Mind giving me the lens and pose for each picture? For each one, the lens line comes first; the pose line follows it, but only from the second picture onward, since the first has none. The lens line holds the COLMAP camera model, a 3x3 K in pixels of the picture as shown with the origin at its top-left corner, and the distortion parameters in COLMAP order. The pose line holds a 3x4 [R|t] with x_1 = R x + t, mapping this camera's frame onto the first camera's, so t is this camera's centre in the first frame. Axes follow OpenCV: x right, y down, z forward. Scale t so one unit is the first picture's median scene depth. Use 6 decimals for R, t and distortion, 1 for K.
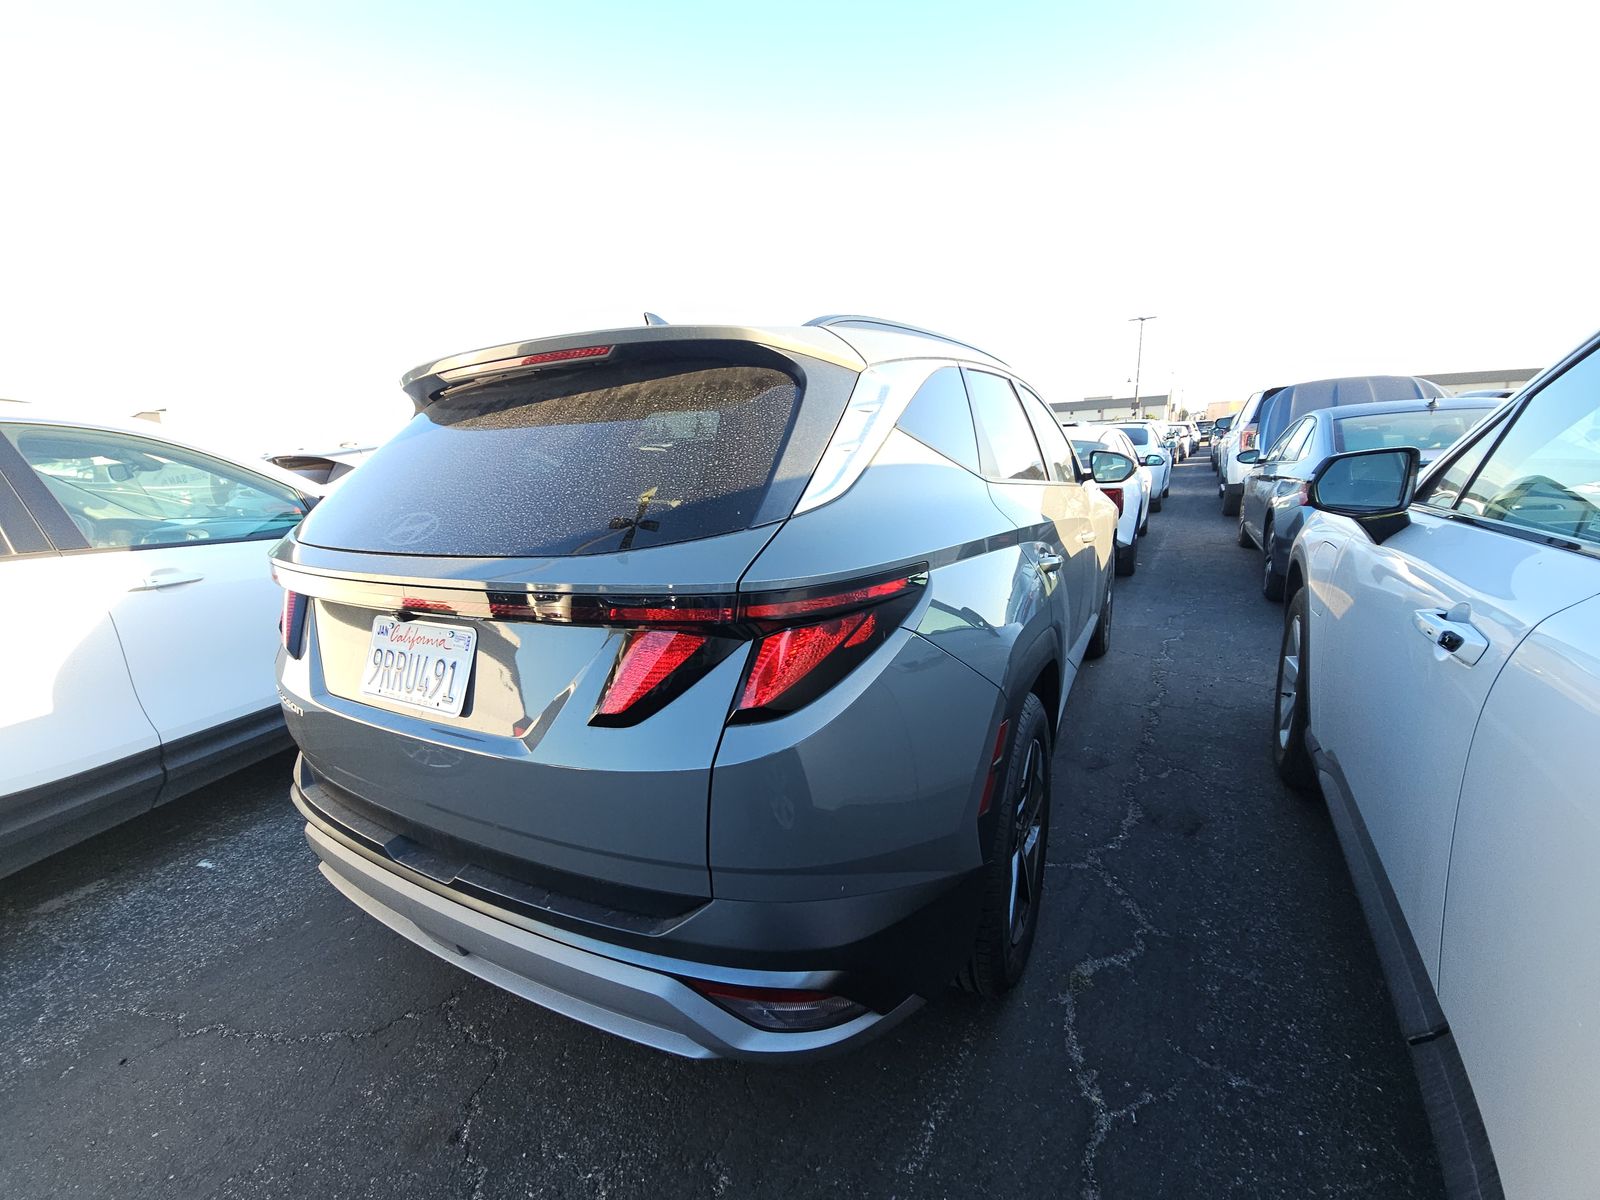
lens RADIAL K [[644.7, 0, 797.8], [0, 644.7, 570.4], [0, 0, 1]] dist [0.000067, -0.000176]
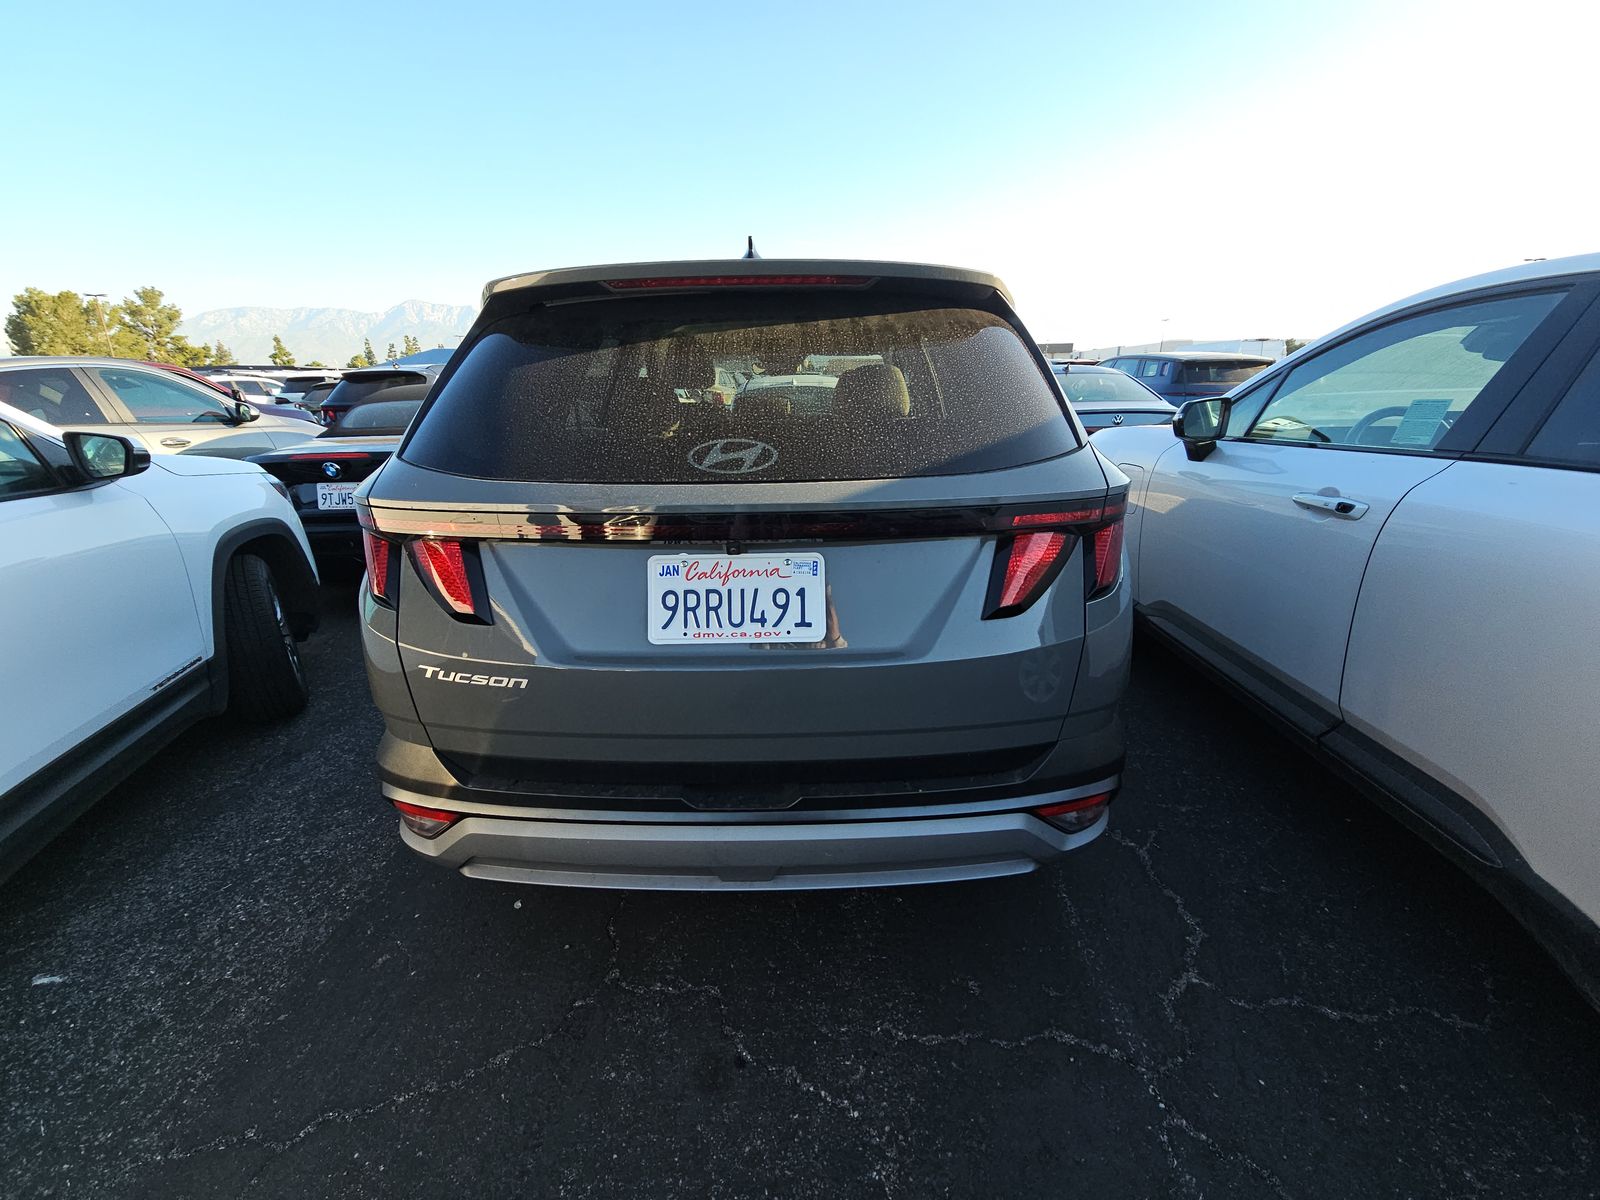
lens RADIAL K [[639.0, 0, 797.6], [0, 639.0, 570.1], [0, 0, 1]] dist [0.016913, -0.012517]
pose [[0.880878, -0.098423, 0.462998, -0.900208], [0.061173, 0.993612, 0.094835, 0.016448], [-0.469374, -0.055215, 0.881271, 0.111760]]
